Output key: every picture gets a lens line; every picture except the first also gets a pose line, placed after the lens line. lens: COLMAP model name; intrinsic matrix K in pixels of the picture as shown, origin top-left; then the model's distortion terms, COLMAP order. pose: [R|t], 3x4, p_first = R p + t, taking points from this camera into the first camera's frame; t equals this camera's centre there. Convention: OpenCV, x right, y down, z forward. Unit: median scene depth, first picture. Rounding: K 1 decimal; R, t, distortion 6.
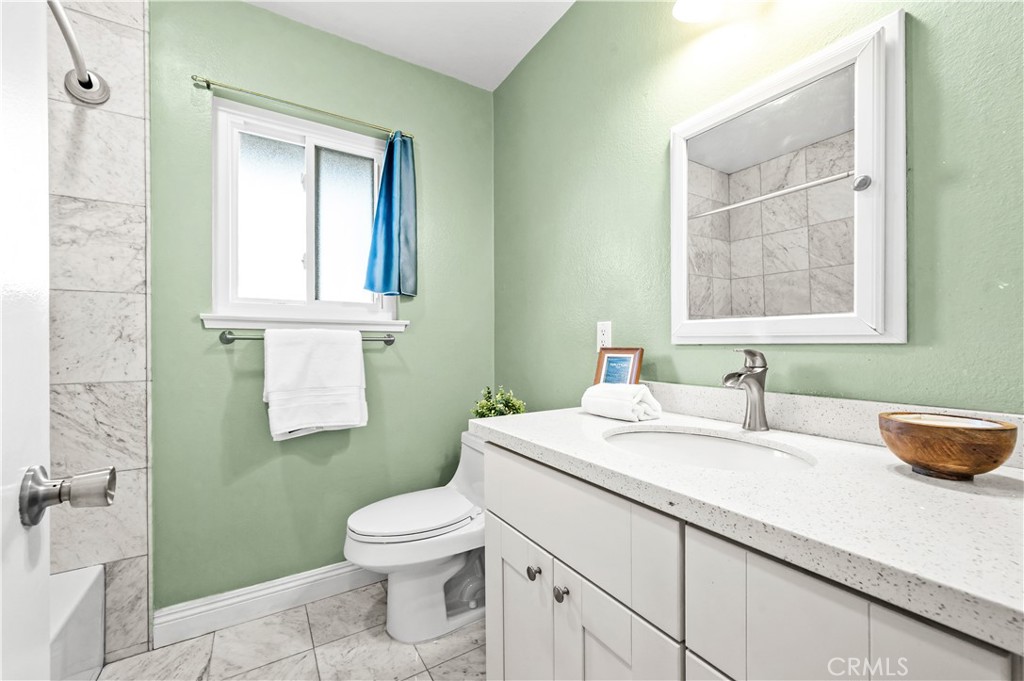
lens RADIAL K [[407.8, 0, 510.8], [0, 407.8, 336.7], [0, 0, 1]] dist [-0.000818, 0.000023]
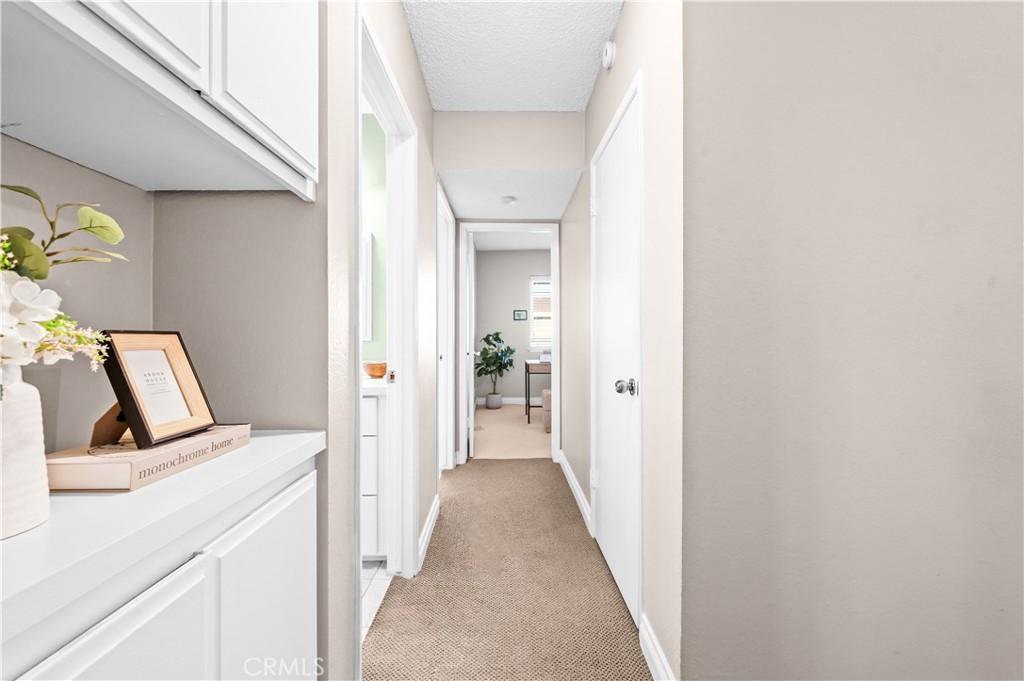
lens RADIAL K [[407.8, 0, 510.8], [0, 407.8, 336.7], [0, 0, 1]] dist [-0.000818, 0.000023]
pose [[0.516833, 0.002645, 0.856082, -1.159701], [-0.006024, 0.999982, 0.000548, -0.025859], [-0.856065, -0.005441, 0.516840, -1.540419]]
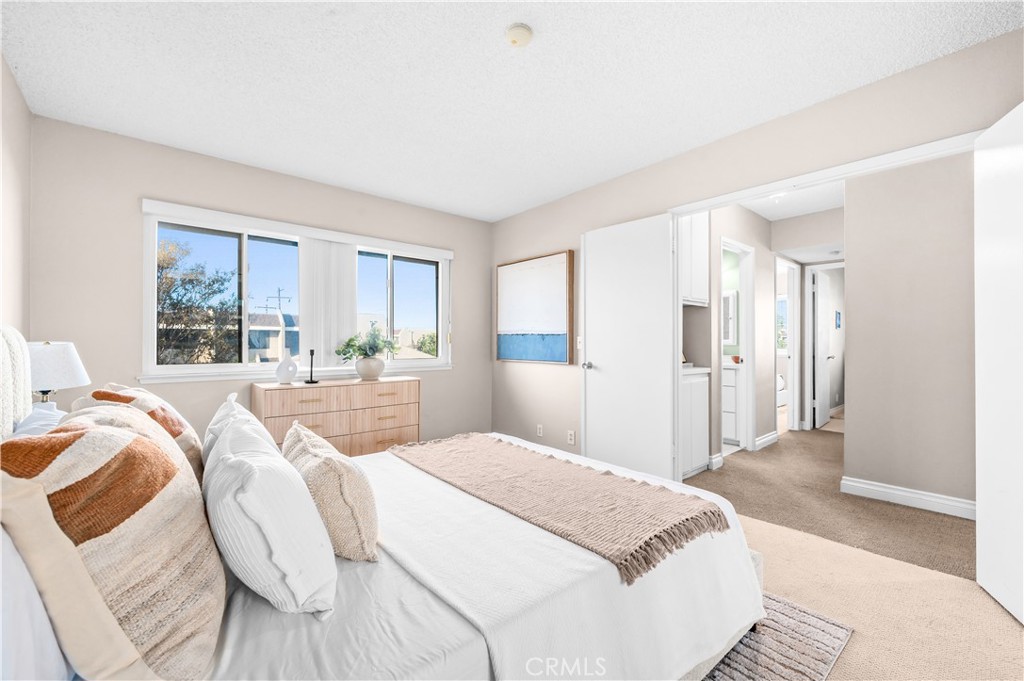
lens RADIAL K [[412.4, 0, 512.0], [0, 412.4, 340.5], [0, 0, 1]] dist [0.000146, 0.000006]
pose [[0.990235, 0.005536, 0.139298, -3.523892], [-0.005160, 0.999982, -0.003065, -0.023932], [-0.139312, 0.002316, 0.990246, -5.116552]]
